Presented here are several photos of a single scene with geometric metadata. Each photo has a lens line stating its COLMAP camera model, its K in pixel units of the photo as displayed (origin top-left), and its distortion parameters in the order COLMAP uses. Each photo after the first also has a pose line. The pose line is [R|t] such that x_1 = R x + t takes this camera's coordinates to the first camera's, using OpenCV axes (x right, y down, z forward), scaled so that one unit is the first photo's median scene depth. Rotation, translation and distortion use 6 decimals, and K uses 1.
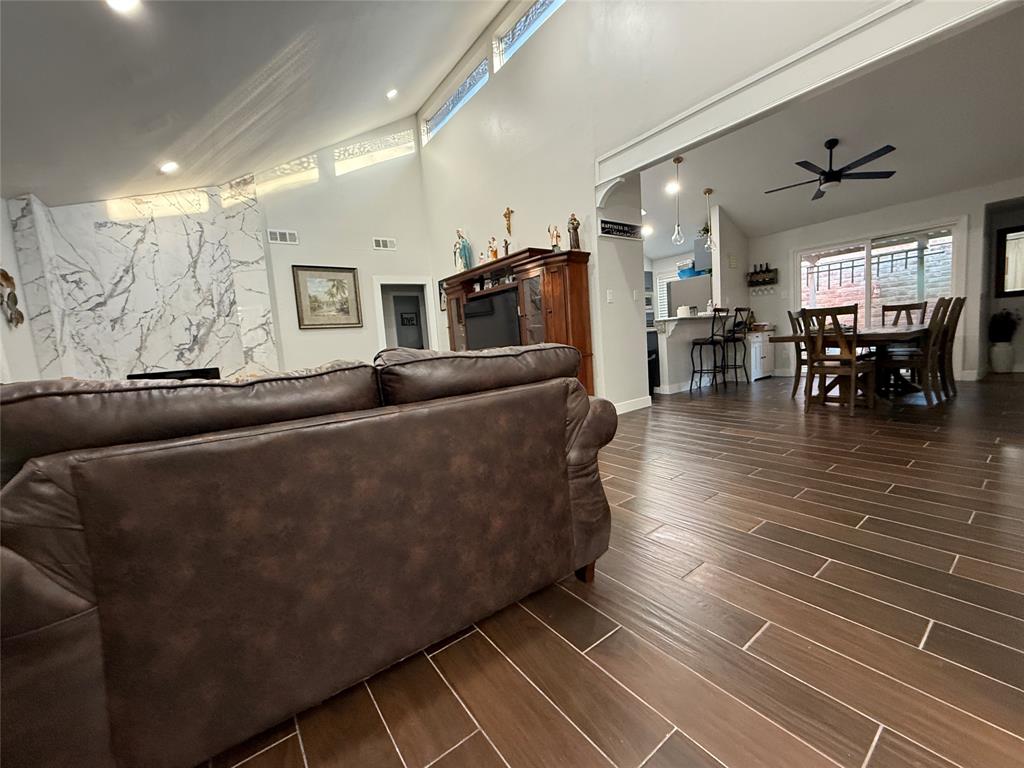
lens RADIAL K [[411.1, 0, 516.5], [0, 411.1, 380.1], [0, 0, 1]] dist [0.001823, 0.001199]
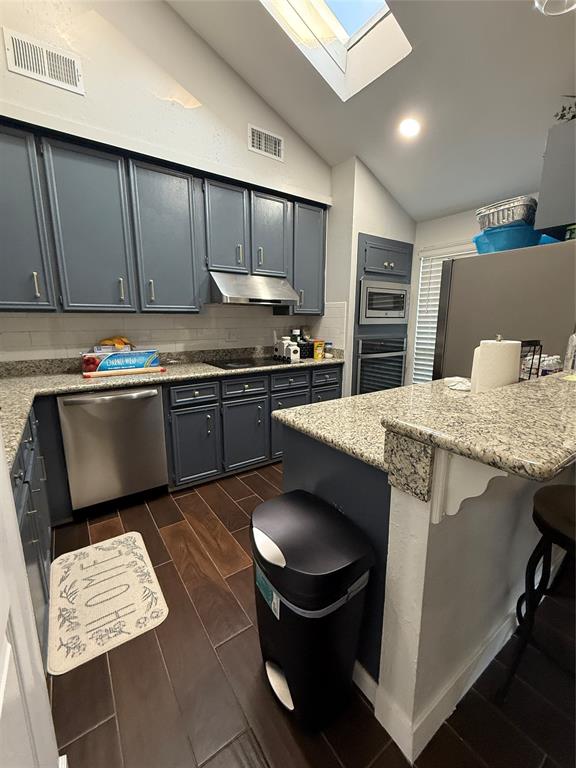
lens RADIAL K [[308.3, 0, 288.8], [0, 308.3, 380.2], [0, 0, 1]] dist [0.001823, 0.001199]
pose [[0.996100, 0.077641, -0.041918, 0.244371], [-0.072689, 0.991387, 0.108937, -0.149714], [0.050015, -0.105465, 0.993164, 0.703895]]
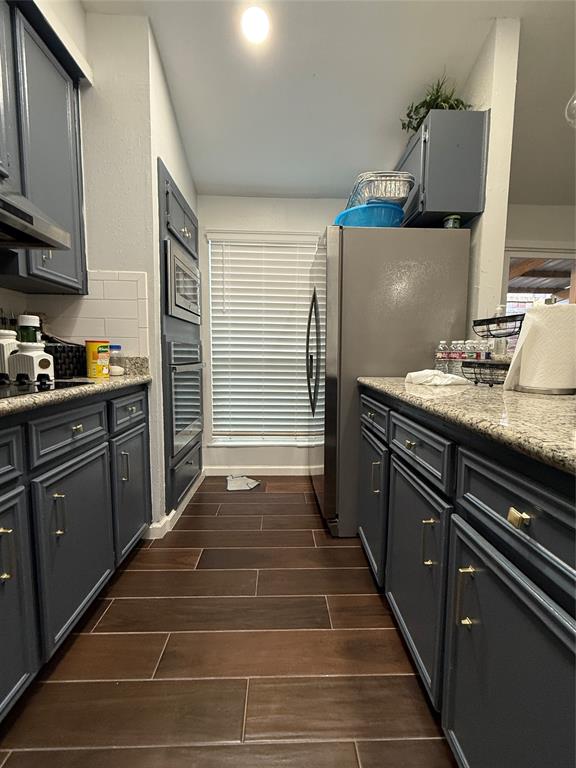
lens RADIAL K [[321.5, 0, 287.7], [0, 321.5, 382.0], [0, 0, 1]] dist [0.003512, 0.000317]
pose [[0.578213, -0.002100, 0.815883, 0.153493], [0.031937, 0.999289, -0.020062, -0.121684], [-0.815260, 0.037657, 0.577869, 0.925251]]
